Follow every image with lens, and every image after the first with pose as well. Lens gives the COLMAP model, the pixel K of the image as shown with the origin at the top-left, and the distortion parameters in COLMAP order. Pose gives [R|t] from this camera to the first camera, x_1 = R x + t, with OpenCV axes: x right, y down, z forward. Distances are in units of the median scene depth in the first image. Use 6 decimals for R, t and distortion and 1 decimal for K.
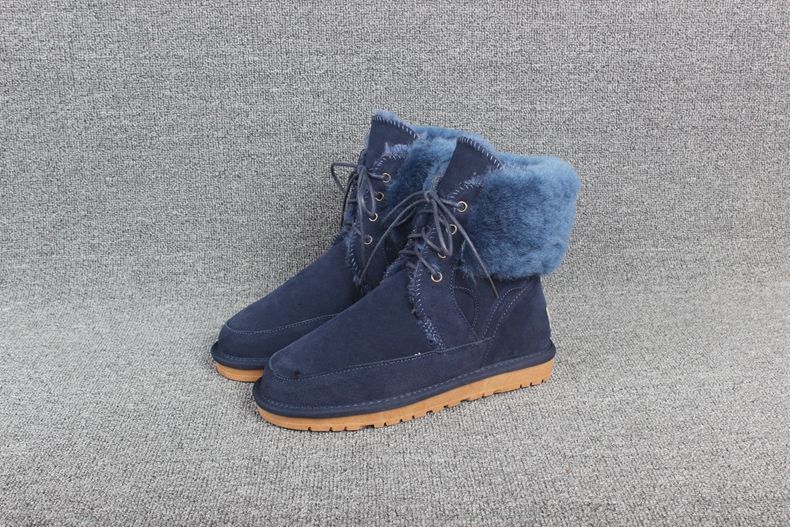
lens RADIAL K [[947.0, 0, 399.3], [0, 947.0, 260.4], [0, 0, 1]] dist [-0.114138, 0.170455]
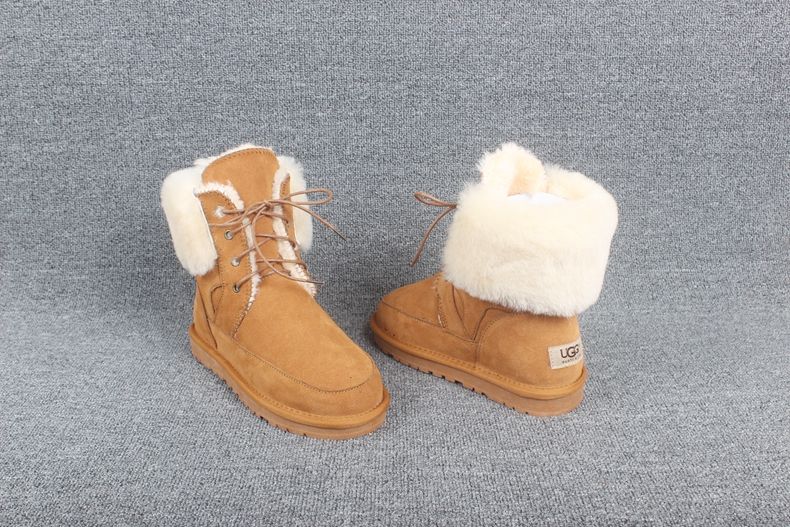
lens RADIAL K [[856.9, 0, 394.0], [0, 856.9, 263.9], [0, 0, 1]] dist [-0.132949, 0.159333]
pose [[0.999313, 0.015132, -0.033829, -0.014980], [-0.015551, 0.999805, -0.012158, -0.002725], [0.033639, 0.012676, 0.999354, 0.048857]]
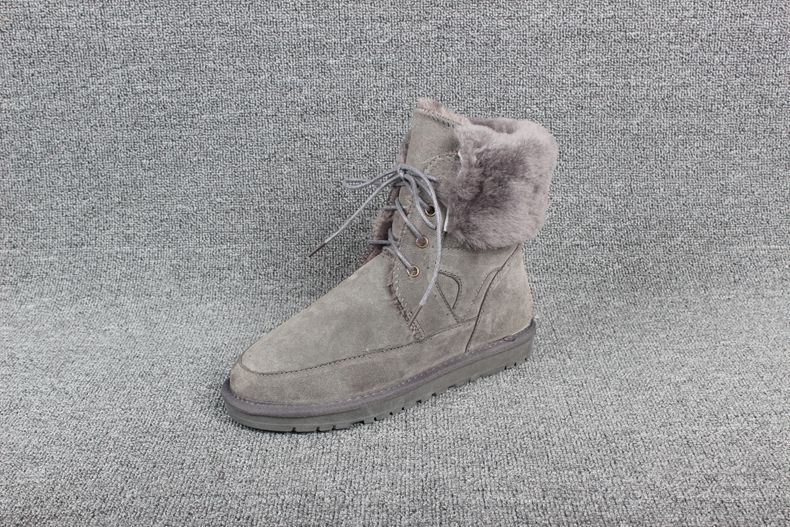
lens RADIAL K [[988.7, 0, 391.6], [0, 988.7, 255.6], [0, 0, 1]] dist [-0.100659, 0.160273]
pose [[0.997977, 0.011182, -0.062579, -0.017525], [-0.010364, 0.999857, 0.013383, -0.013020], [0.062720, -0.012708, 0.997950, 0.084762]]
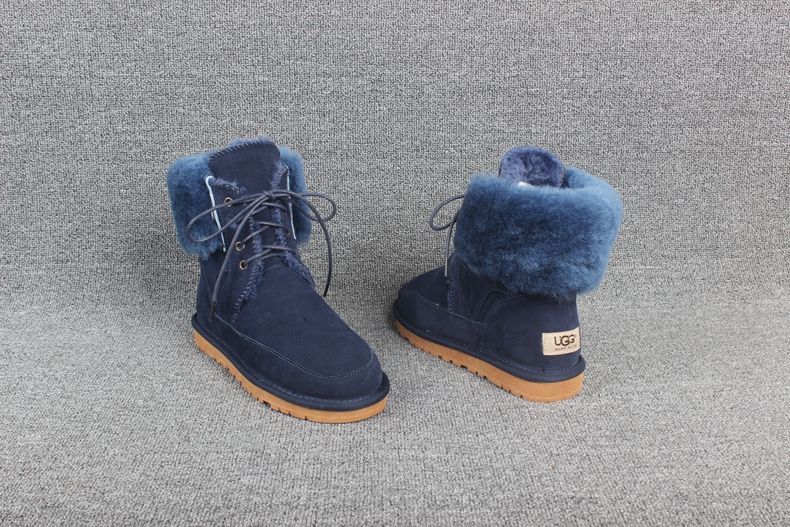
lens RADIAL K [[932.1, 0, 400.0], [0, 932.1, 264.3], [0, 0, 1]] dist [-0.116357, 0.157550]
pose [[0.999861, 0.016555, -0.002036, 0.003527], [-0.016604, 0.999499, -0.026928, 0.018723], [0.001590, 0.026958, 0.999635, -0.031339]]
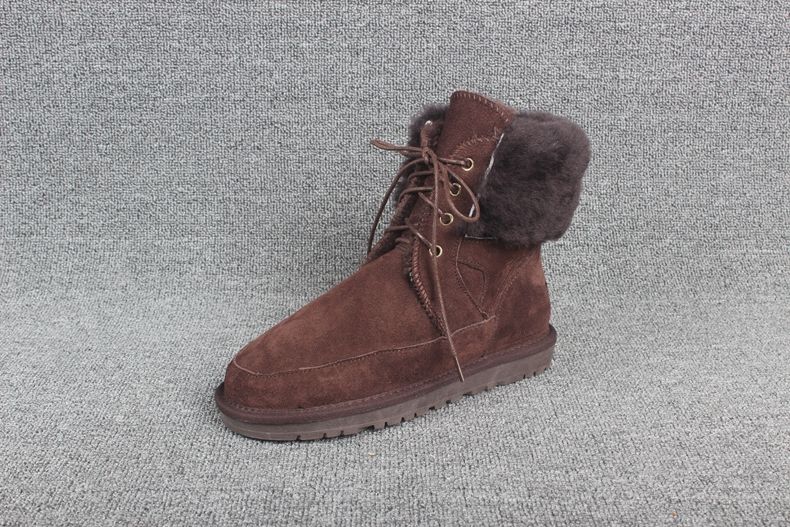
lens RADIAL K [[1034.5, 0, 393.8], [0, 1034.5, 264.4], [0, 0, 1]] dist [-0.071443, 0.094885]
pose [[0.999277, 0.030828, -0.022250, -0.029186], [-0.031030, 0.999480, -0.008763, 0.018834], [0.021969, 0.009447, 0.999714, 0.098776]]
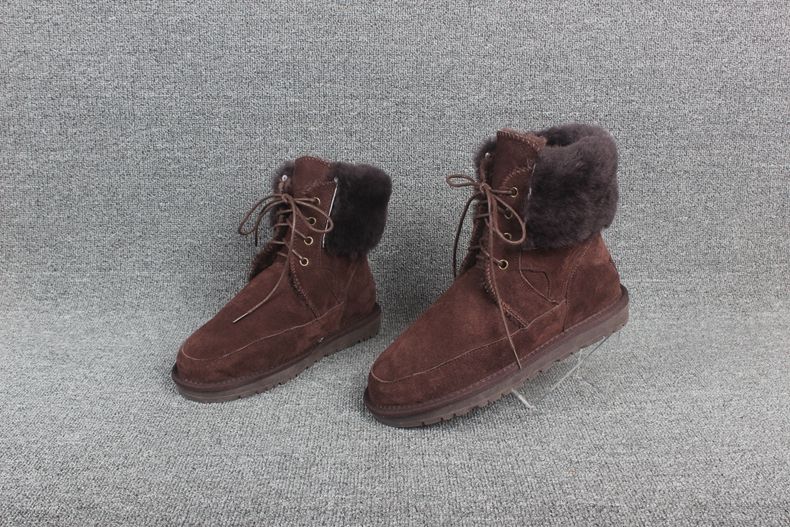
lens RADIAL K [[828.2, 0, 394.6], [0, 828.2, 262.5], [0, 0, 1]] dist [-0.139705, 0.156906]
pose [[0.999413, 0.026992, -0.021118, -0.010048], [-0.027846, 0.998760, -0.041259, 0.016484], [0.019978, 0.041823, 0.998925, 0.030354]]
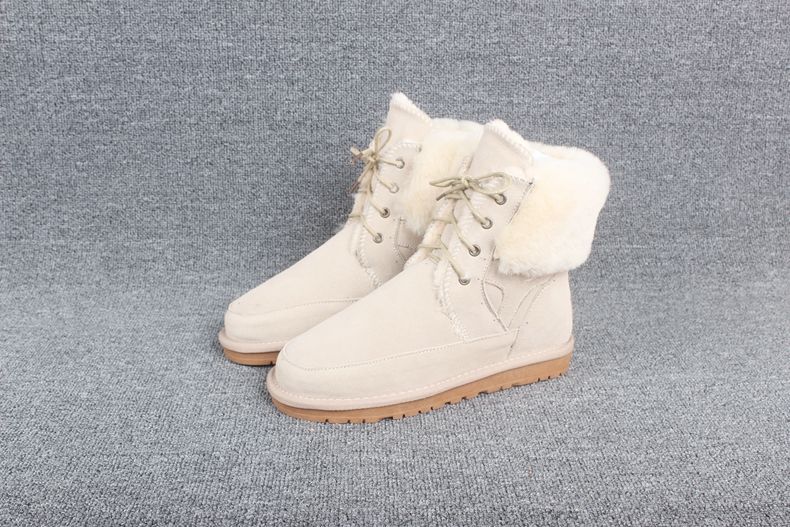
lens RADIAL K [[896.8, 0, 397.3], [0, 896.8, 262.4], [0, 0, 1]] dist [-0.122155, 0.162221]
pose [[0.999747, 0.021886, 0.005254, 0.024002], [-0.021935, 0.999714, 0.009542, 0.001456], [-0.005044, -0.009654, 0.999941, 0.067143]]
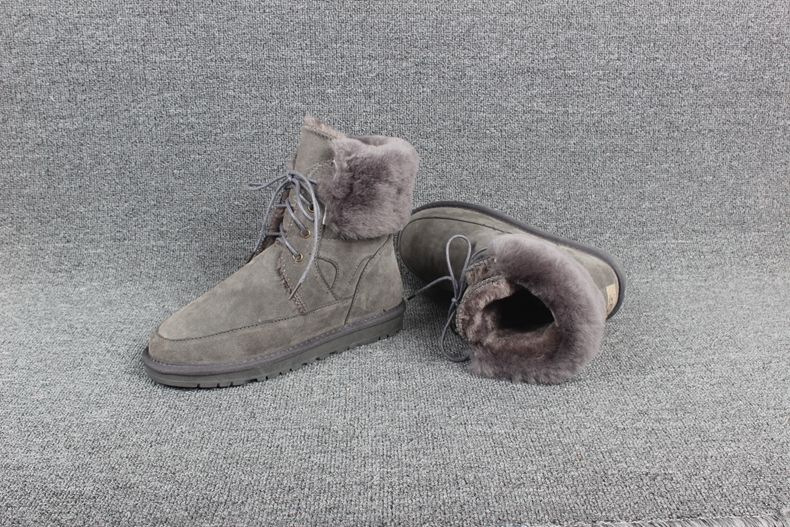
lens RADIAL K [[817.6, 0, 393.3], [0, 817.6, 264.1], [0, 0, 1]] dist [-0.138955, 0.147941]
pose [[0.999892, 0.010846, -0.009881, -0.049691], [-0.010824, 0.999939, 0.002197, 0.016958], [0.009904, -0.002090, 0.999949, 0.063940]]
